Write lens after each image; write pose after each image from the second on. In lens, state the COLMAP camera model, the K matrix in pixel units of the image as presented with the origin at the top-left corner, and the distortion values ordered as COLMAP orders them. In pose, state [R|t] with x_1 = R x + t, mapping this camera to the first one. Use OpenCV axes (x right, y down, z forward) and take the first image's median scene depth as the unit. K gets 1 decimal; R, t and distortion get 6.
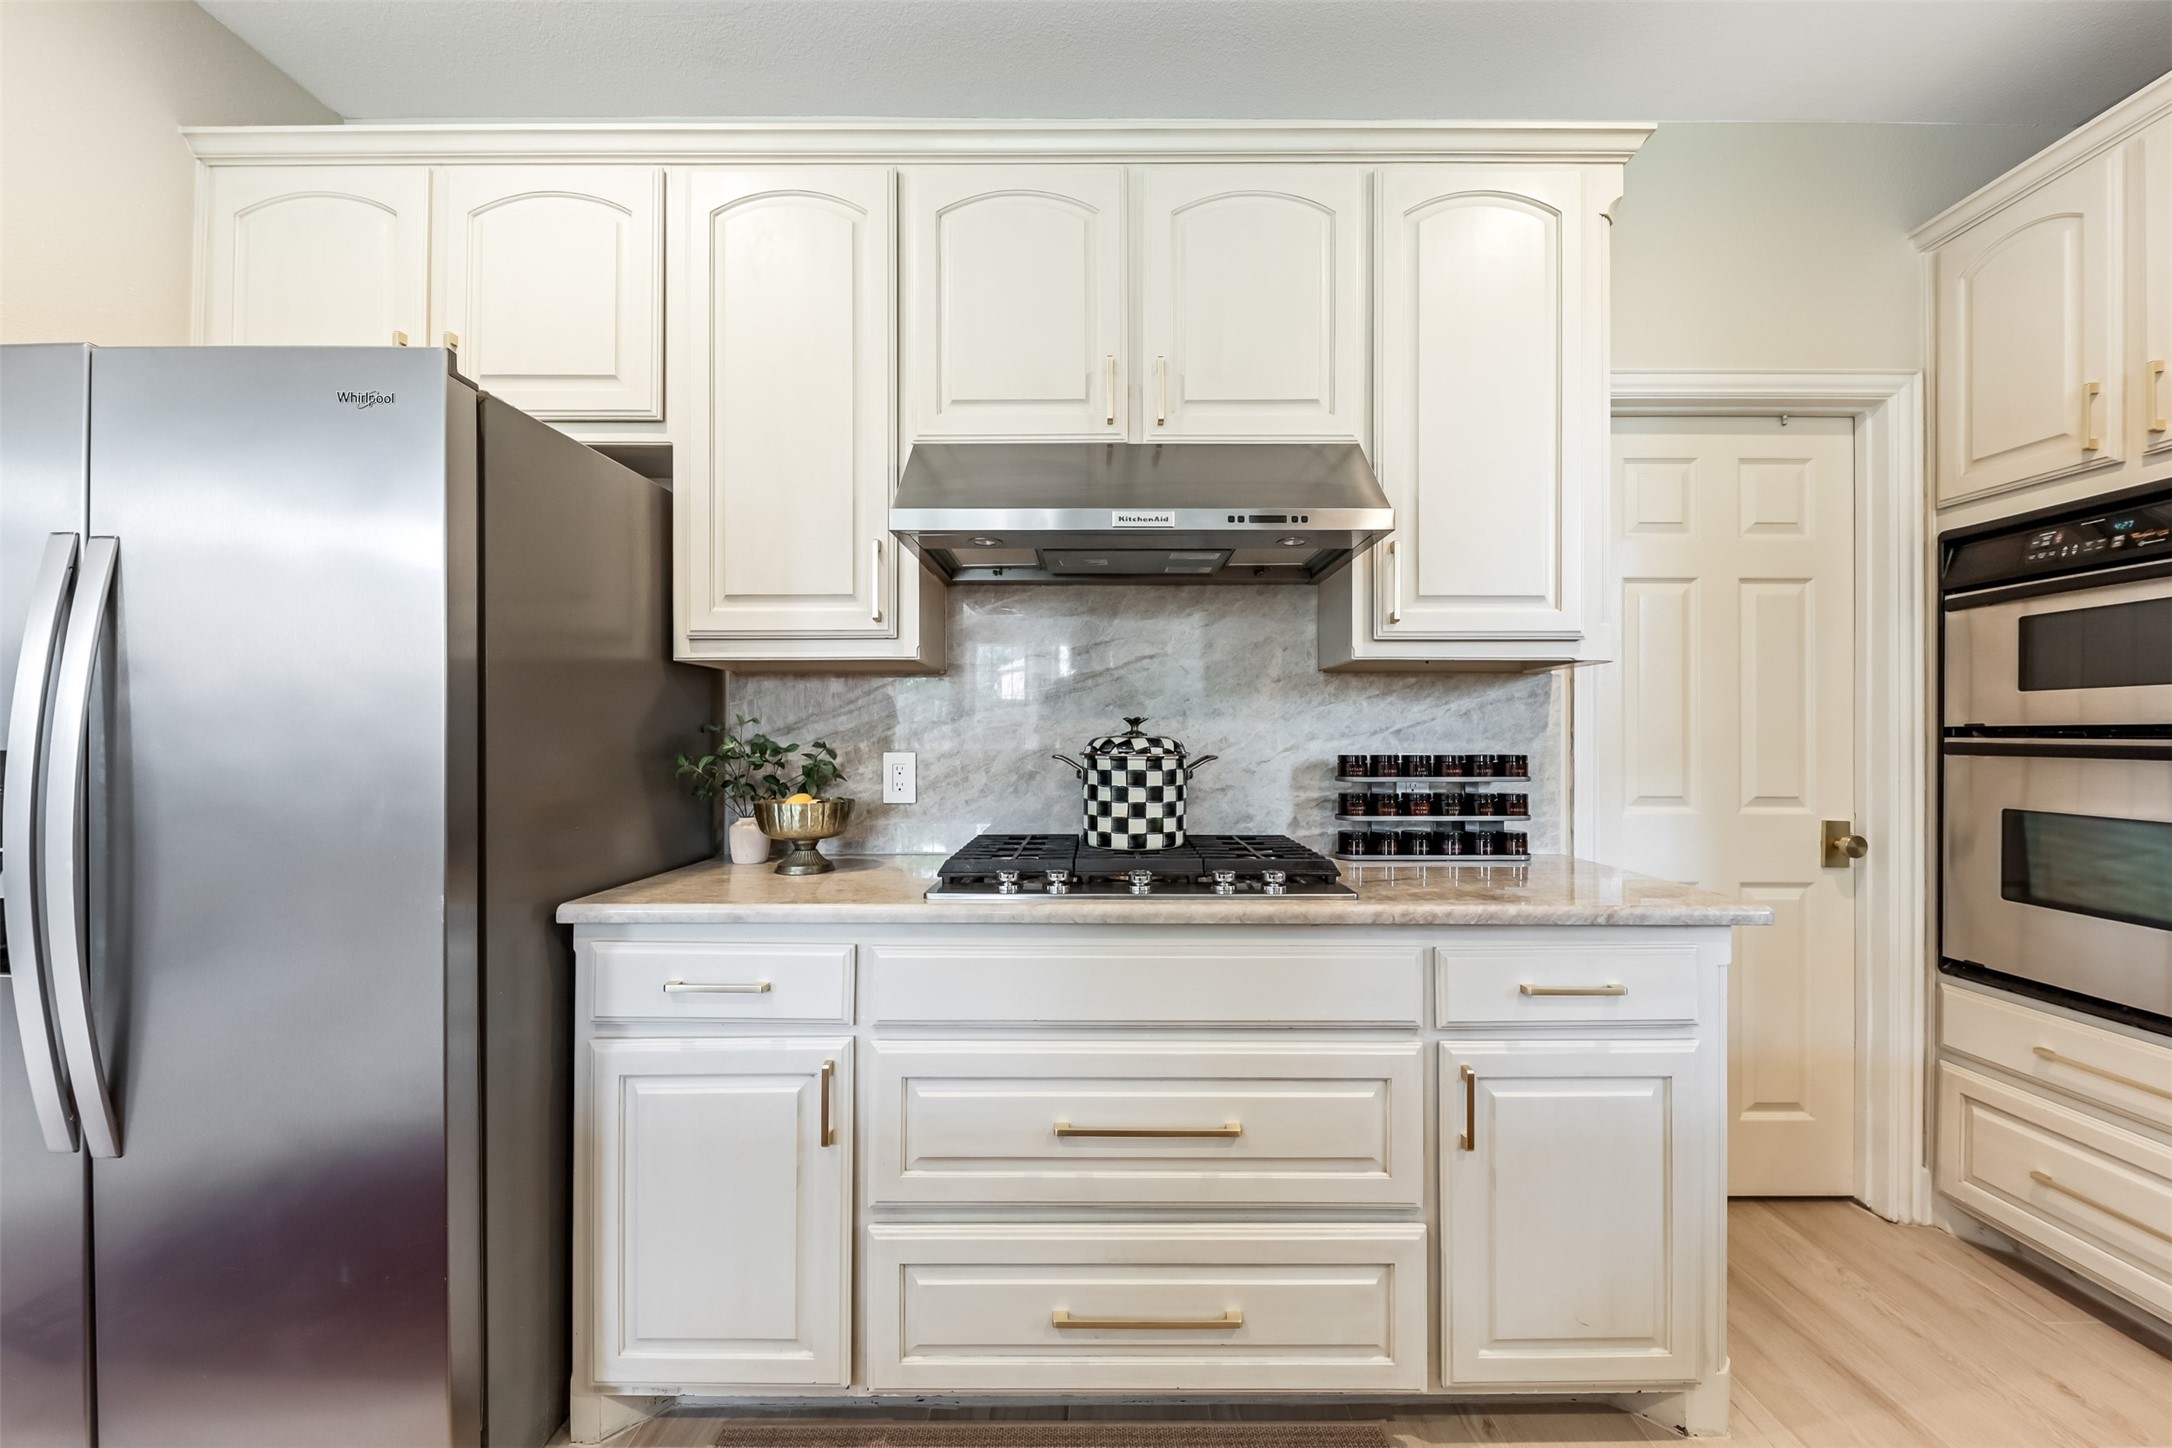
lens RADIAL K [[793.9, 0, 1111.6], [0, 793.9, 730.0], [0, 0, 1]] dist [0.007136, -0.005038]
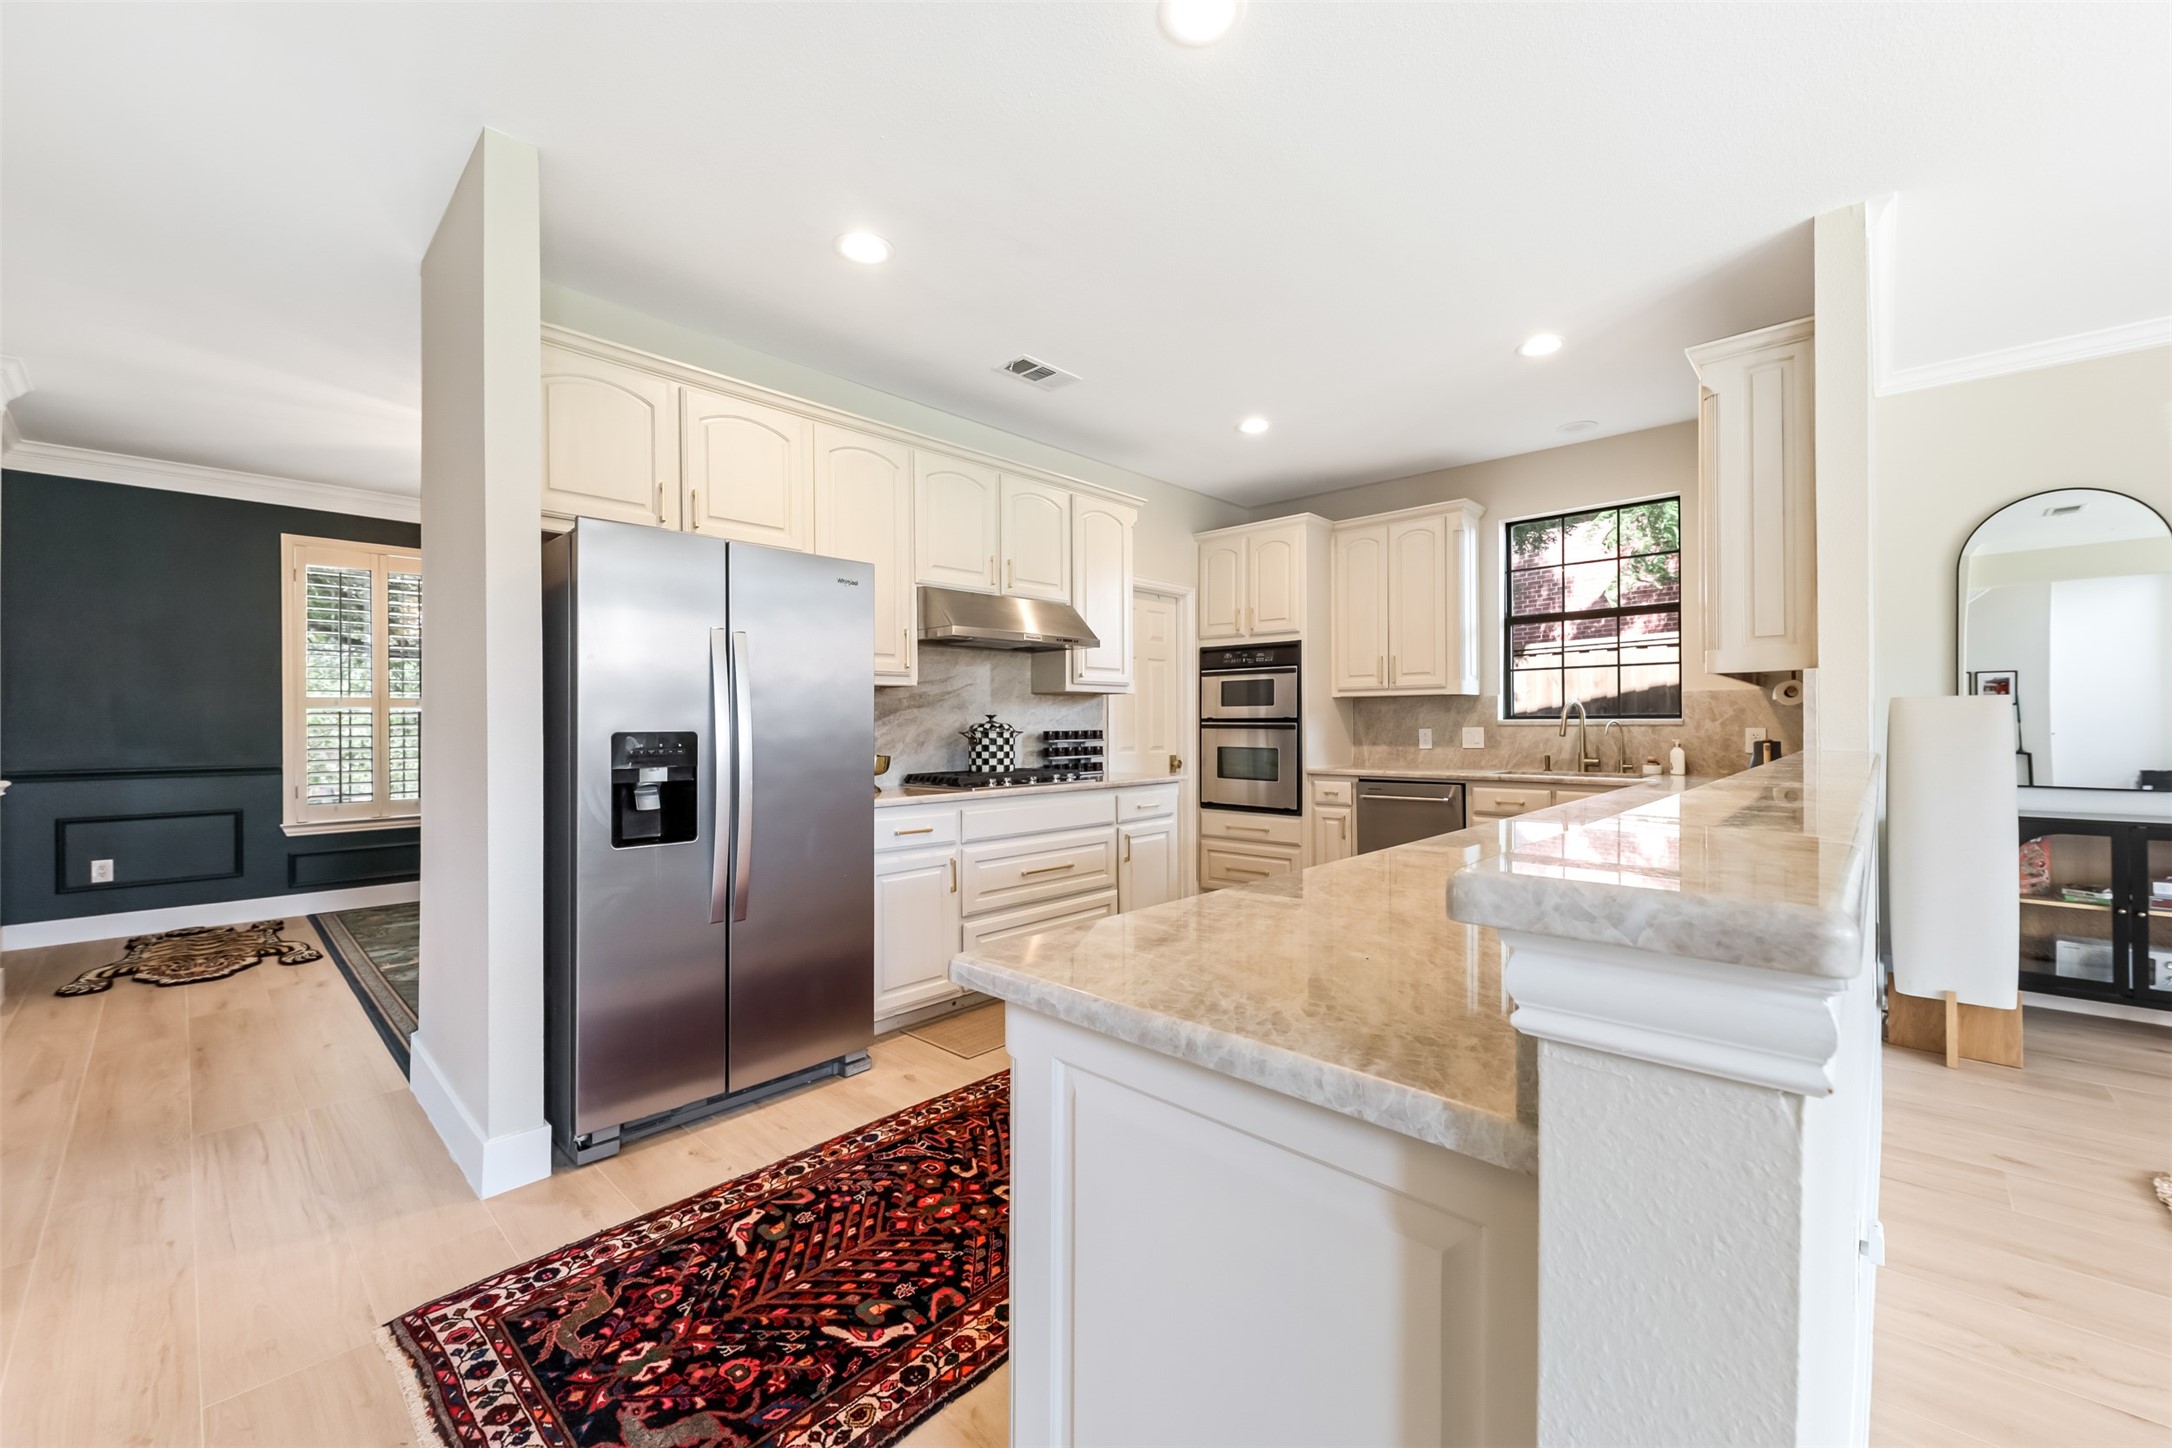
lens RADIAL K [[850.0, 0, 1101.4], [0, 850.0, 721.6], [0, 0, 1]] dist [0.000273, -0.001484]
pose [[0.683033, -0.004147, 0.730376, -1.507326], [0.001374, 0.999989, 0.004392, -0.006740], [-0.730386, -0.001996, 0.683031, -0.854464]]
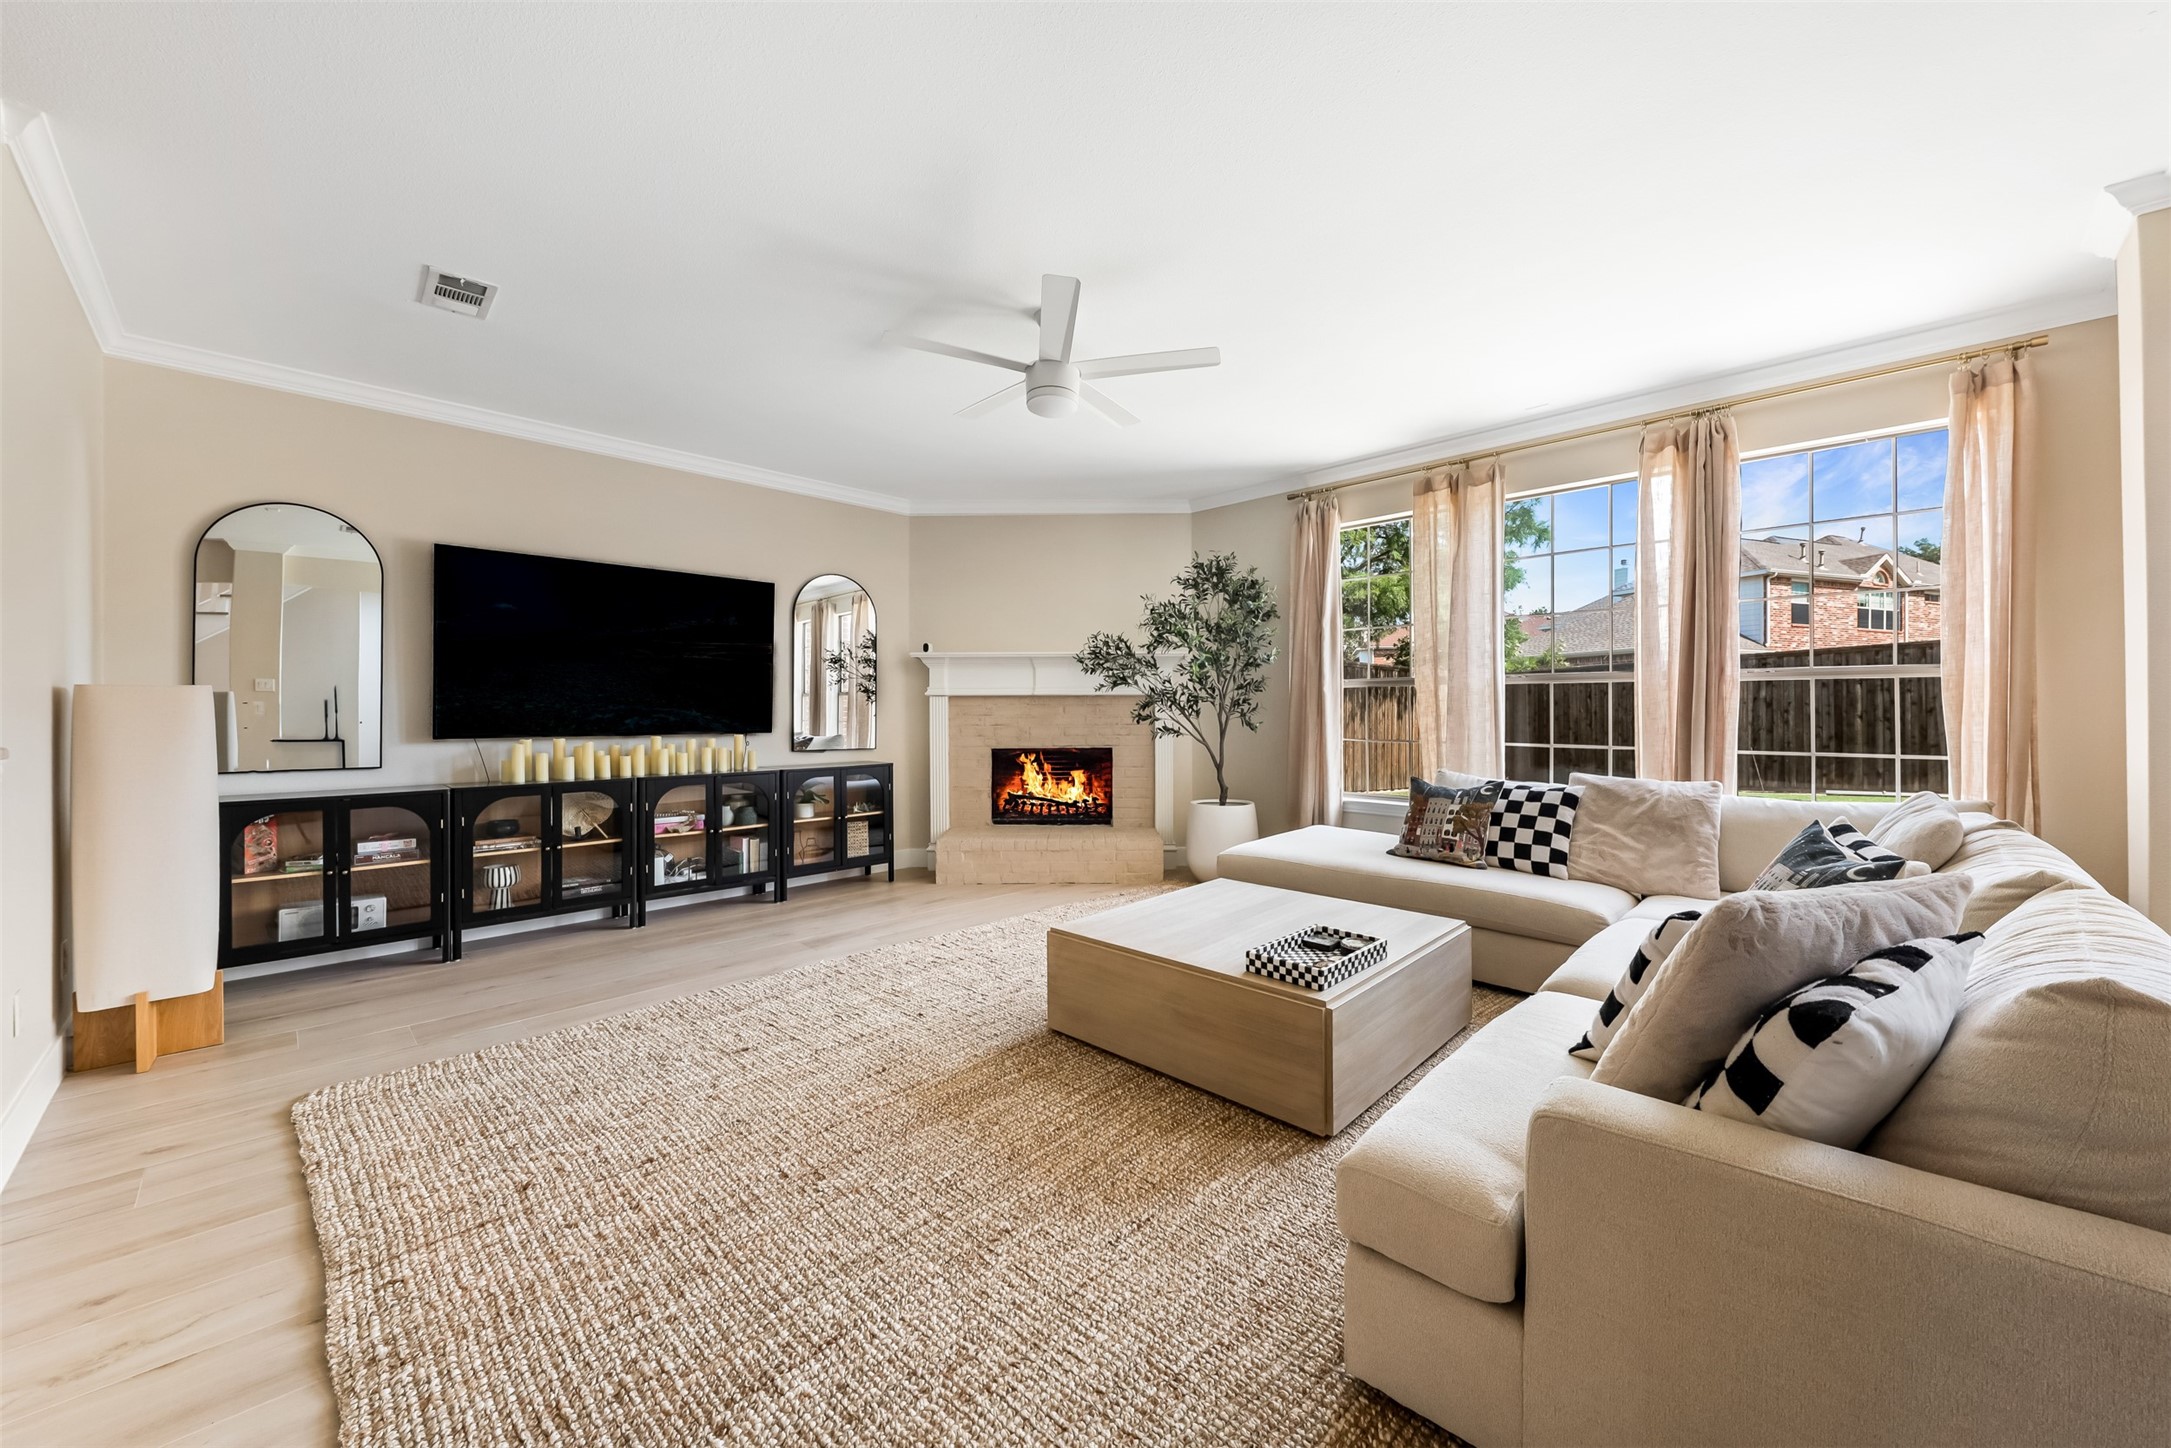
lens RADIAL K [[793.5, 0, 1097.9], [0, 793.5, 711.4], [0, 0, 1]] dist [0.007136, -0.005038]
pose [[-0.709740, -0.003421, 0.704455, -1.475712], [-0.005181, 0.999987, -0.000364, -0.005396], [-0.704445, -0.003908, -0.709748, -1.153900]]
